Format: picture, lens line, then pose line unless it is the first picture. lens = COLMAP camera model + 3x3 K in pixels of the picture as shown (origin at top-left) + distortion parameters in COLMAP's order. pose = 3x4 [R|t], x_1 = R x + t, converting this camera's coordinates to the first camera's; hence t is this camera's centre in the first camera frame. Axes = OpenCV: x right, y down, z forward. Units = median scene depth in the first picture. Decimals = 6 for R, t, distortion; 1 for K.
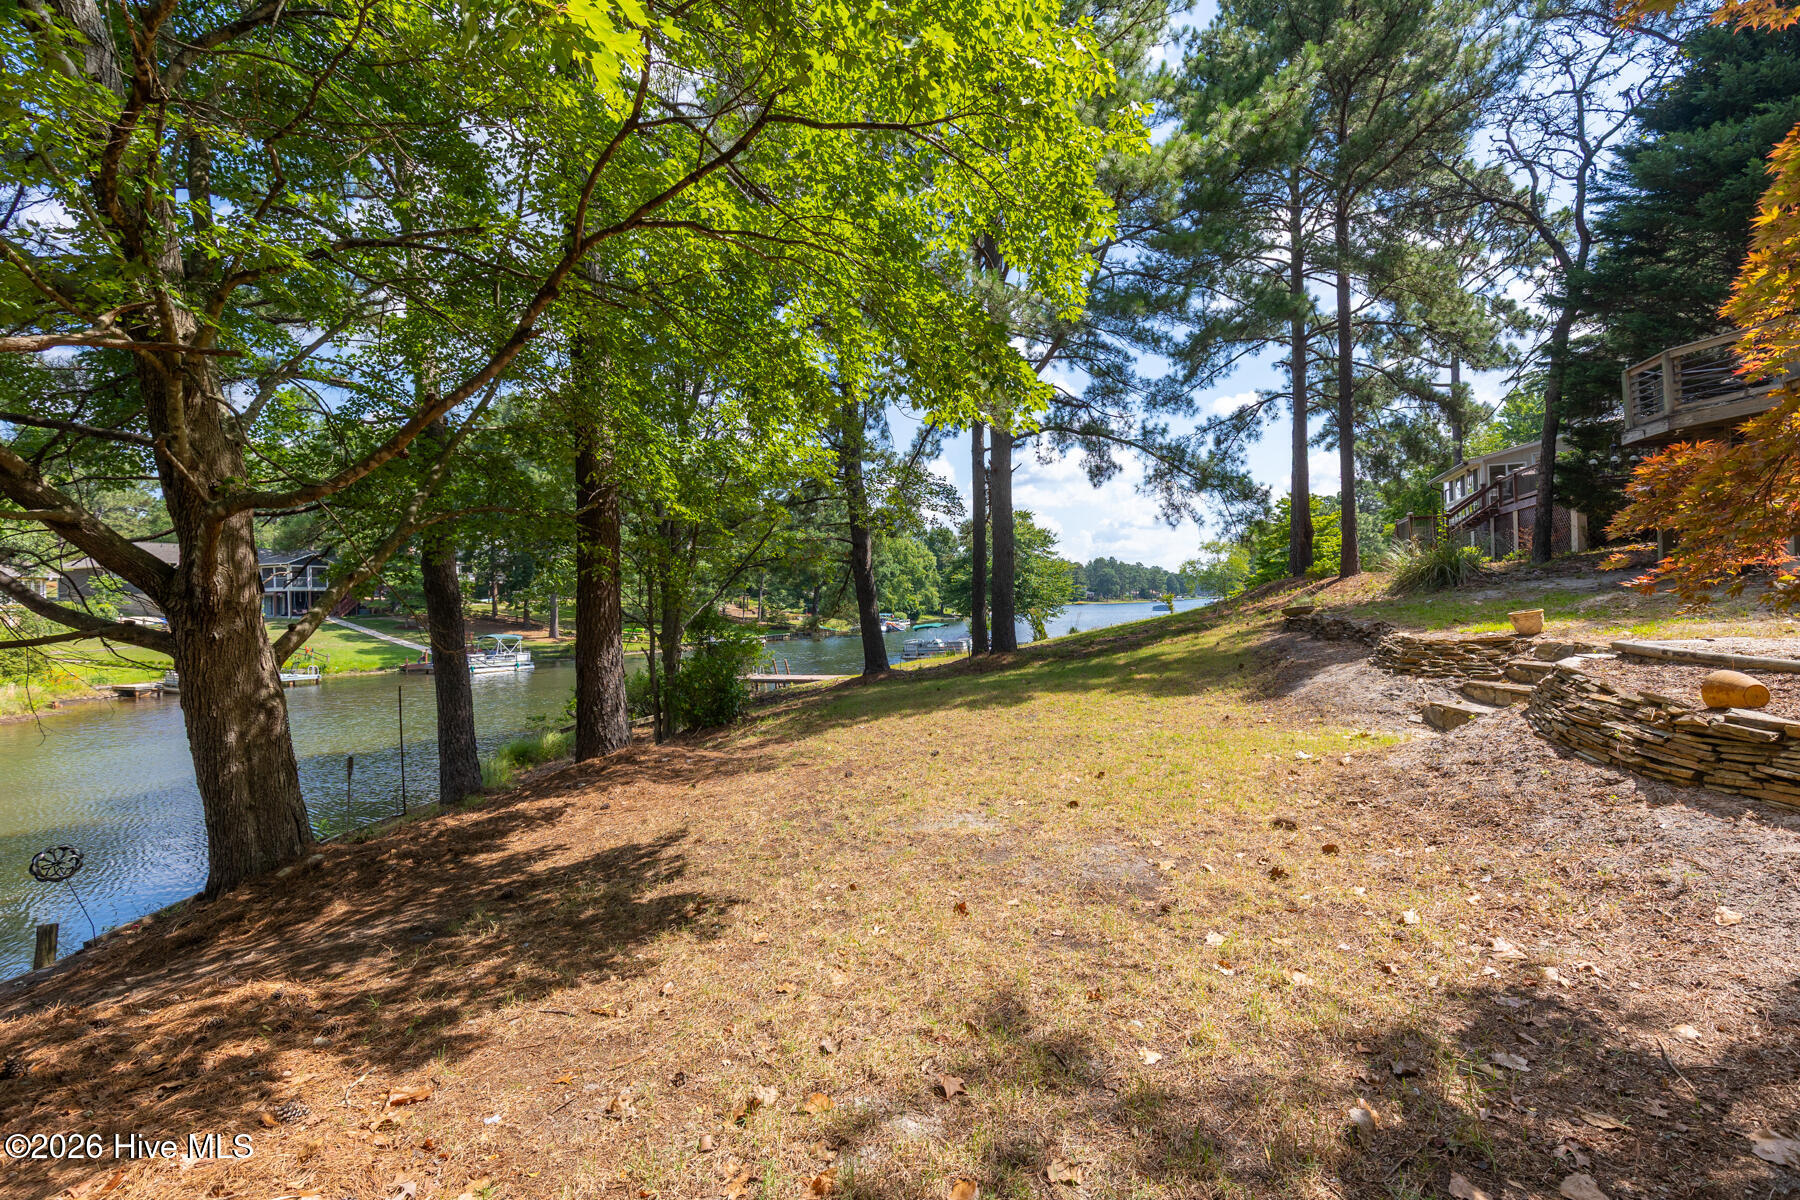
lens RADIAL K [[812.0, 0, 908.7], [0, 812.0, 599.5], [0, 0, 1]] dist [0.014928, -0.001498]
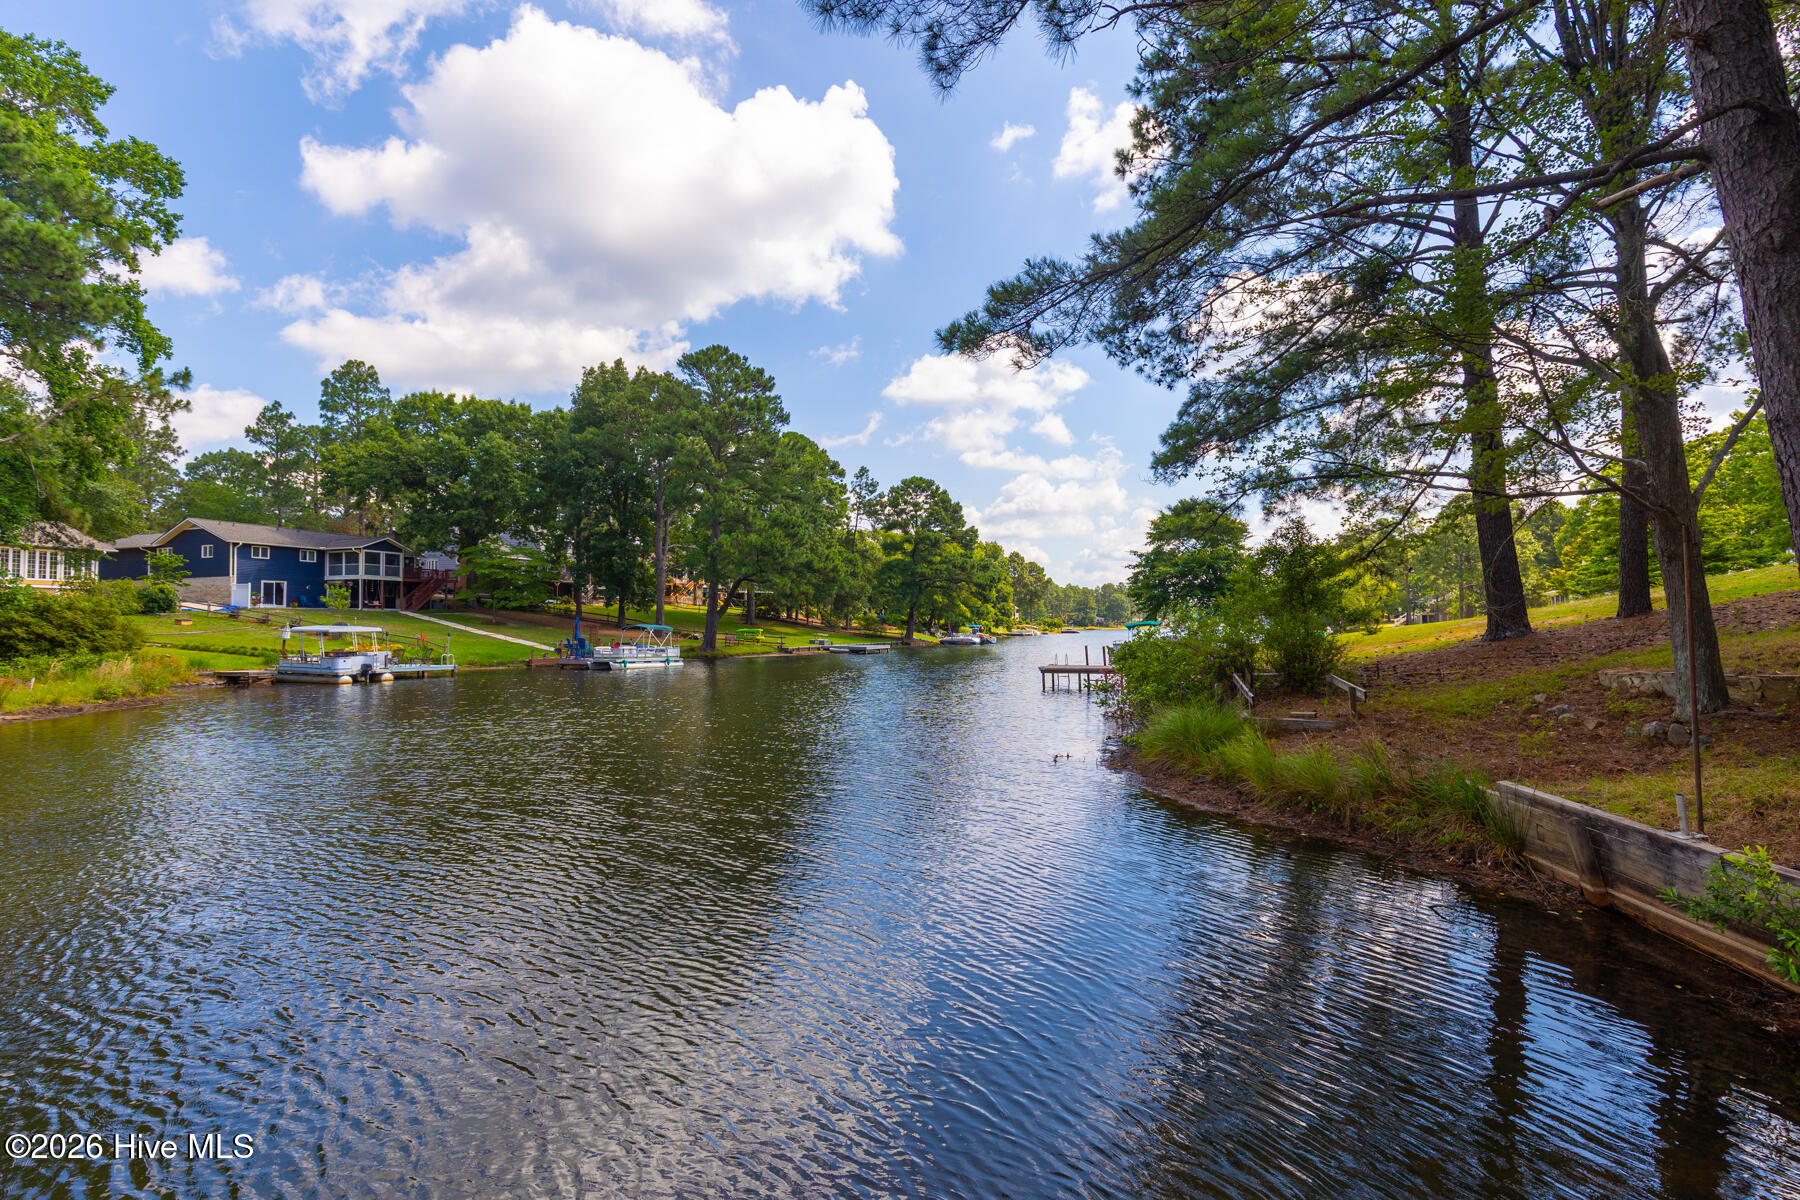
lens RADIAL K [[812.0, 0, 900.1], [0, 812.0, 604.1], [0, 0, 1]] dist [0.014928, -0.001498]
pose [[0.999727, 0.018164, 0.014666, -0.225010], [-0.017770, 0.999489, -0.026554, 0.035170], [-0.015141, 0.026287, 0.999540, 0.135871]]
